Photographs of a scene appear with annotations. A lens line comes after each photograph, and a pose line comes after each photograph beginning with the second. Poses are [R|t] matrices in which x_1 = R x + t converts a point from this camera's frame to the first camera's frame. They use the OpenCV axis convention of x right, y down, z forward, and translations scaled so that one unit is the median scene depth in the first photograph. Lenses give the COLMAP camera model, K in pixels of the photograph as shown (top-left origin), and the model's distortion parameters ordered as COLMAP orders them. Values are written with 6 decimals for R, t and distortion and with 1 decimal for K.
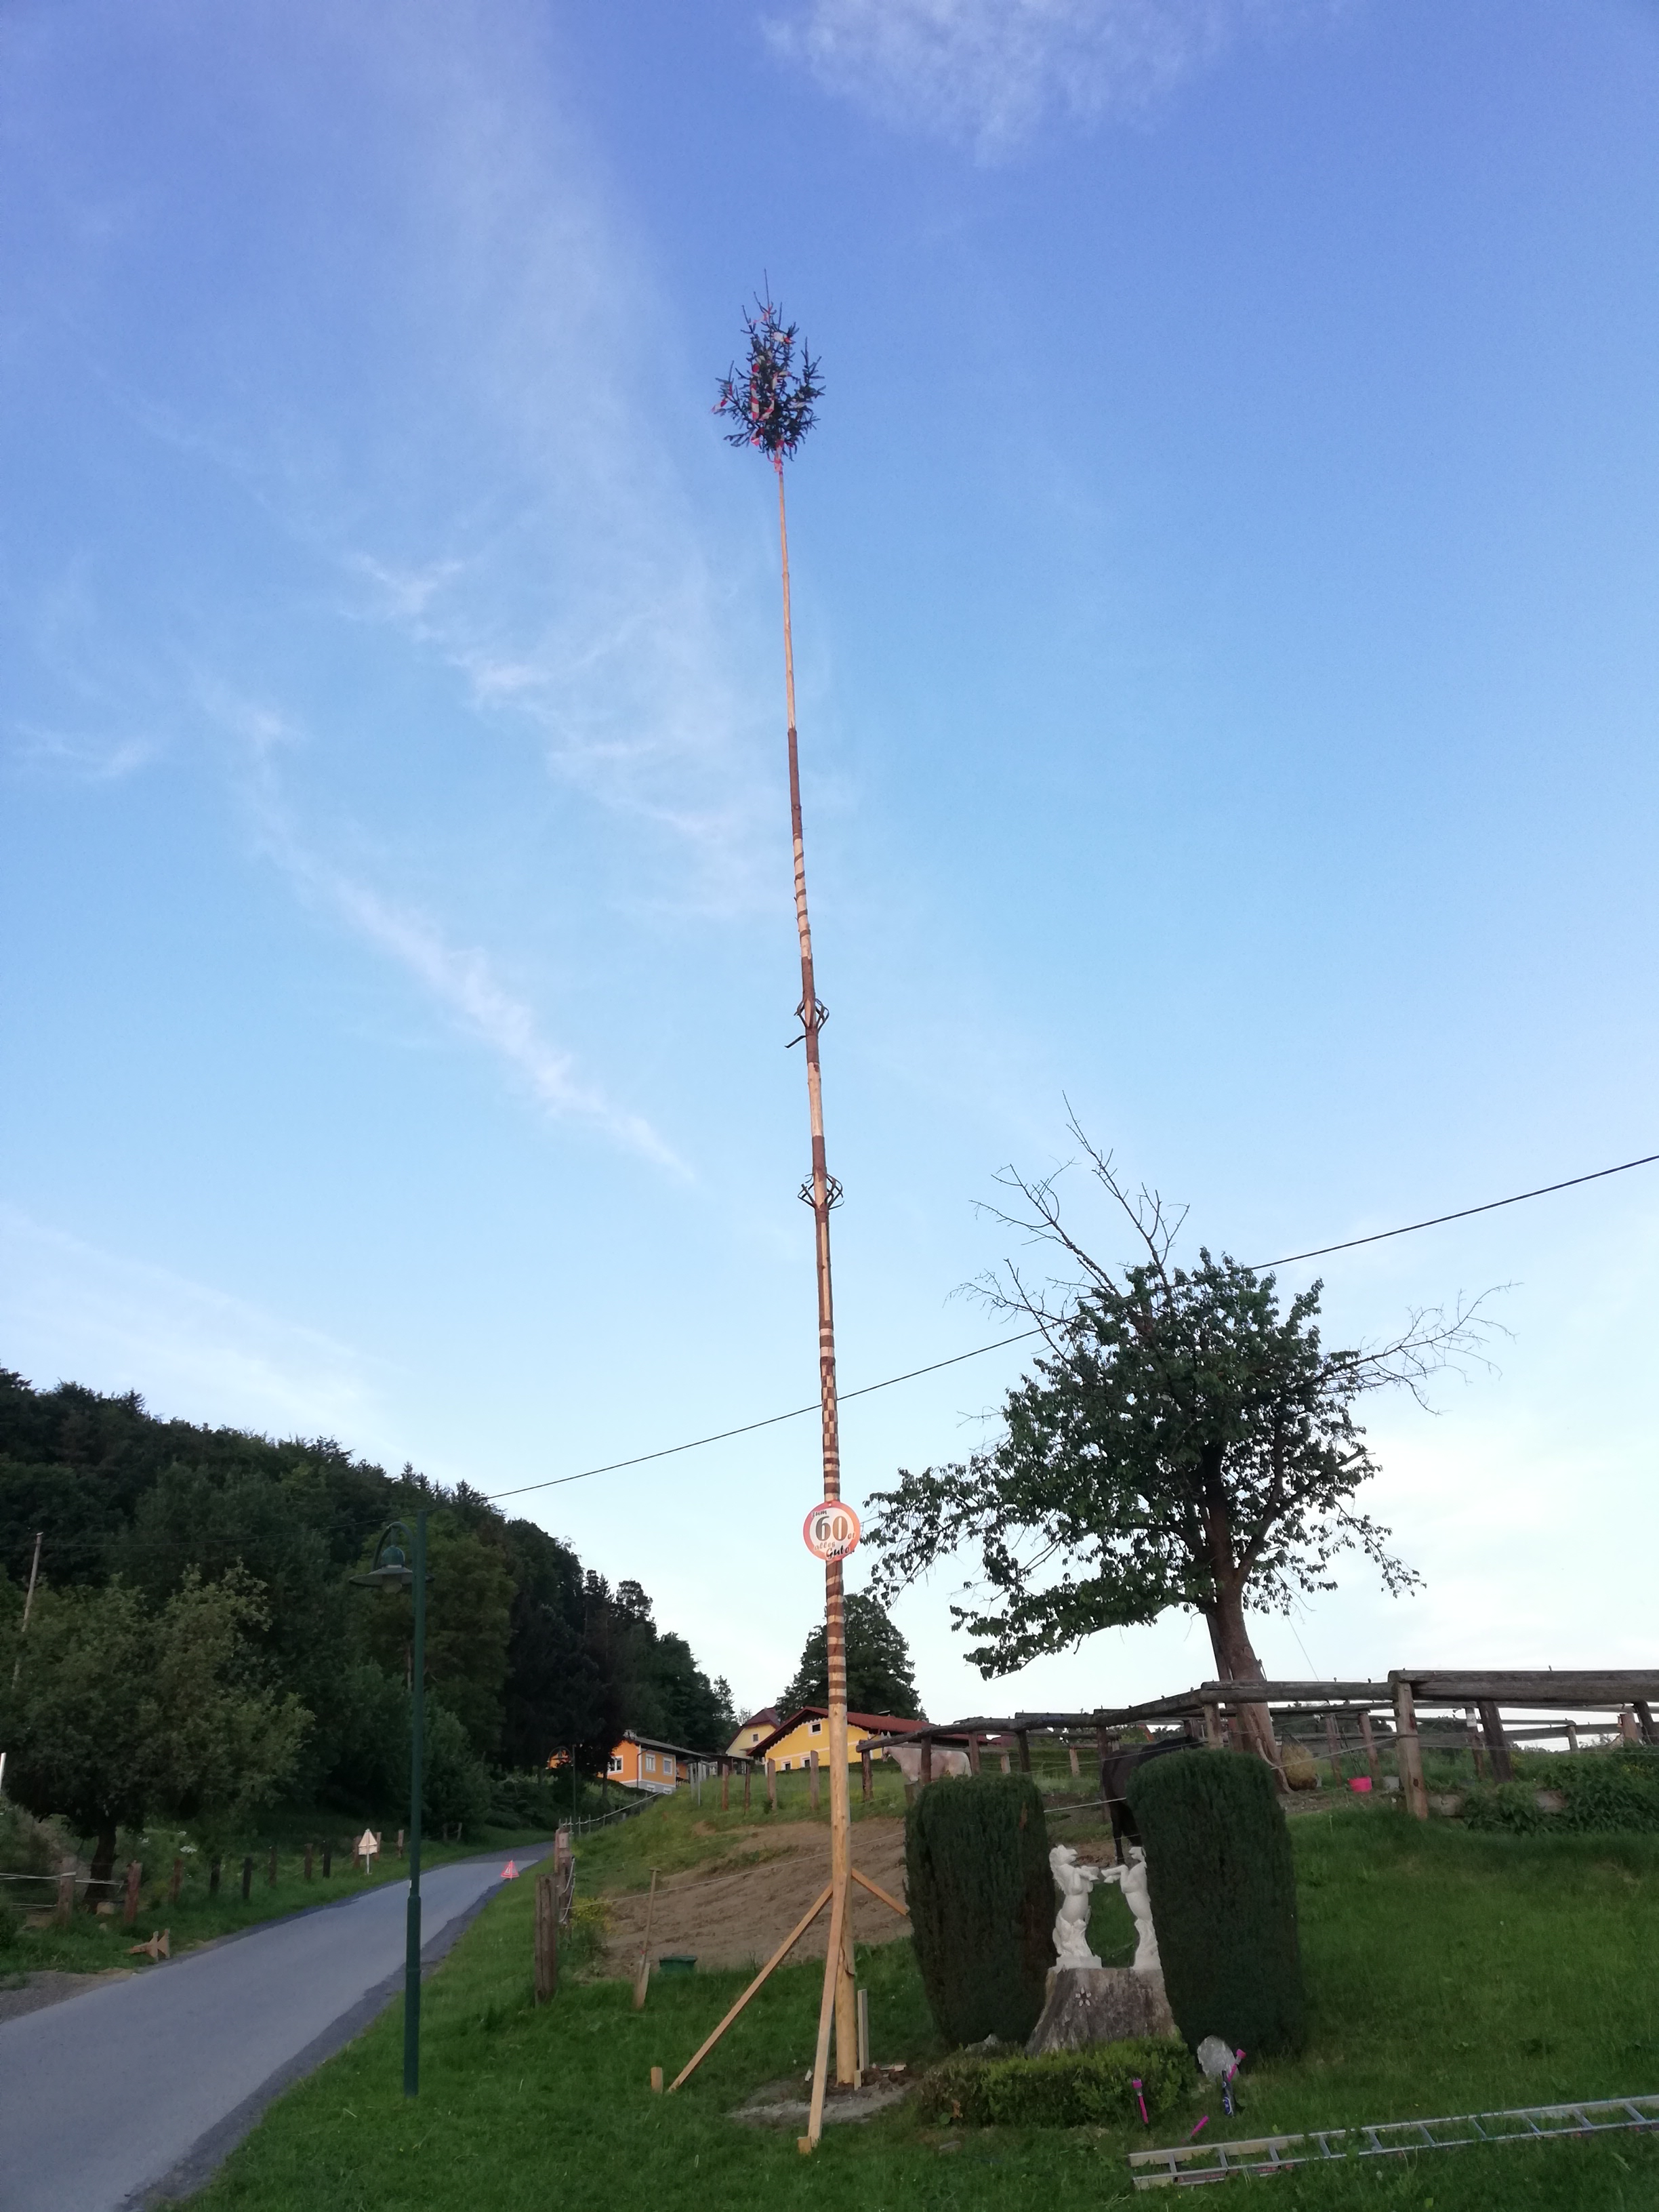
lens RADIAL K [[1664.2, 0, 829.5], [0, 1664.2, 1106.0], [0, 0, 1]] dist [0.044901, -0.060377]
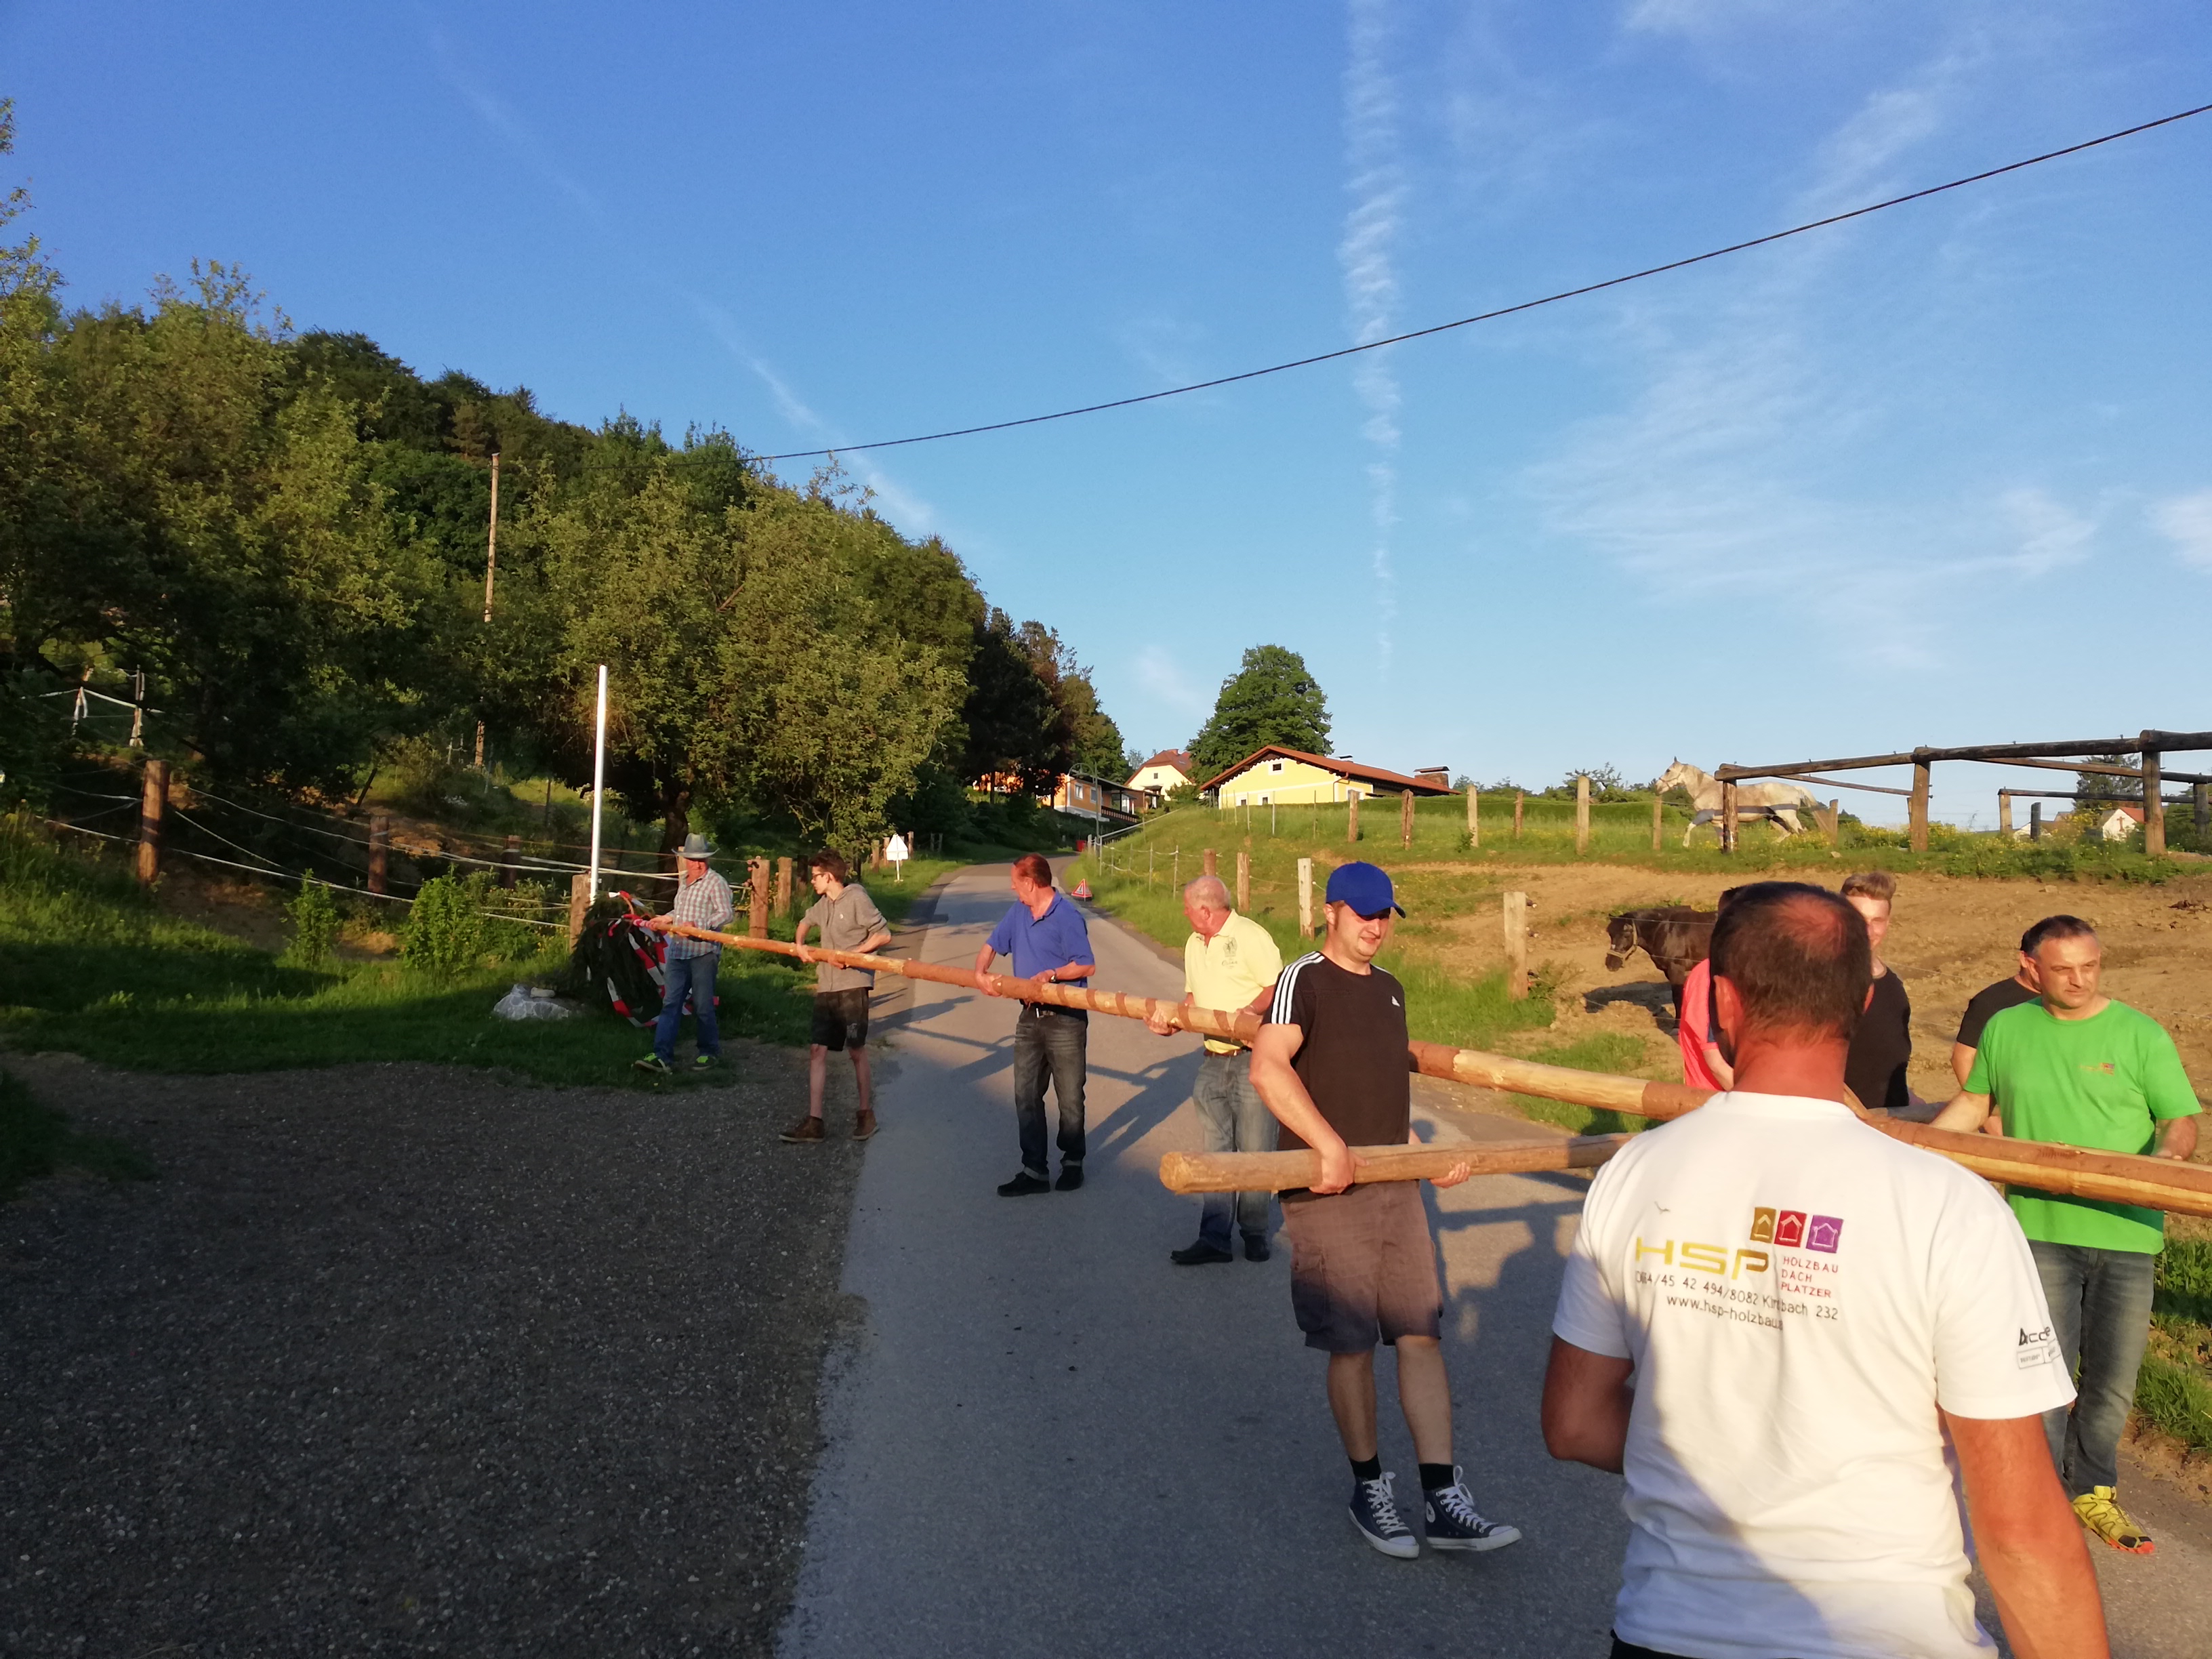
lens RADIAL K [[1664.2, 0, 1144.7], [0, 1664.2, 840.3], [0, 0, 1]] dist [0.044901, -0.060377]
pose [[0.997809, 0.062911, -0.020474, -0.233213], [-0.050131, 0.920910, 0.386538, 0.169013], [0.043172, -0.384665, 0.922046, 0.374257]]
